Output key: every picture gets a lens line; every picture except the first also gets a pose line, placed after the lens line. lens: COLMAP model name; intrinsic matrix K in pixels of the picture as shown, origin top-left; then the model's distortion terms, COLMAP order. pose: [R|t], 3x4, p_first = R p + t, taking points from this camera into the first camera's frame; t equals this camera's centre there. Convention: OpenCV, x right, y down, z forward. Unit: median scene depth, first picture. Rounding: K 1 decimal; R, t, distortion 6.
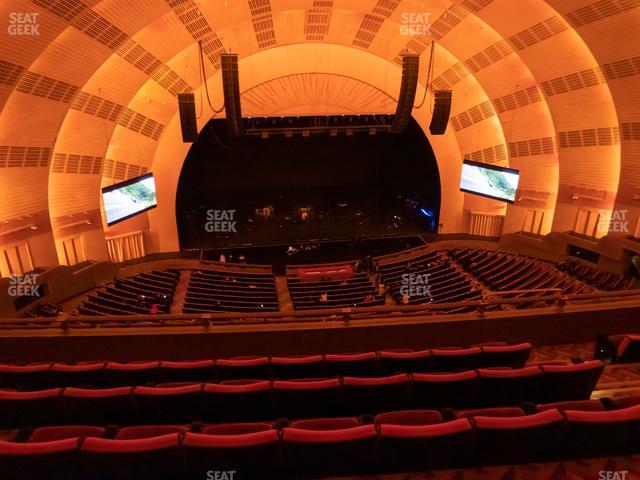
lens RADIAL K [[497.6, 0, 320.7], [0, 497.6, 240.0], [0, 0, 1]] dist [-0.033616, 0.041509]
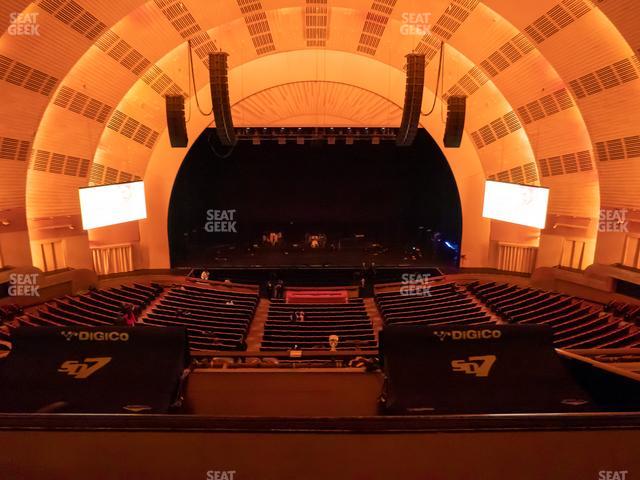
lens RADIAL K [[497.6, 0, 320.6], [0, 497.6, 241.6], [0, 0, 1]] dist [-0.033616, 0.041509]
pose [[0.987719, 0.037308, -0.151719, 0.150412], [-0.058258, 0.988984, -0.136078, 0.091198], [0.144971, 0.143246, 0.979012, 0.128431]]
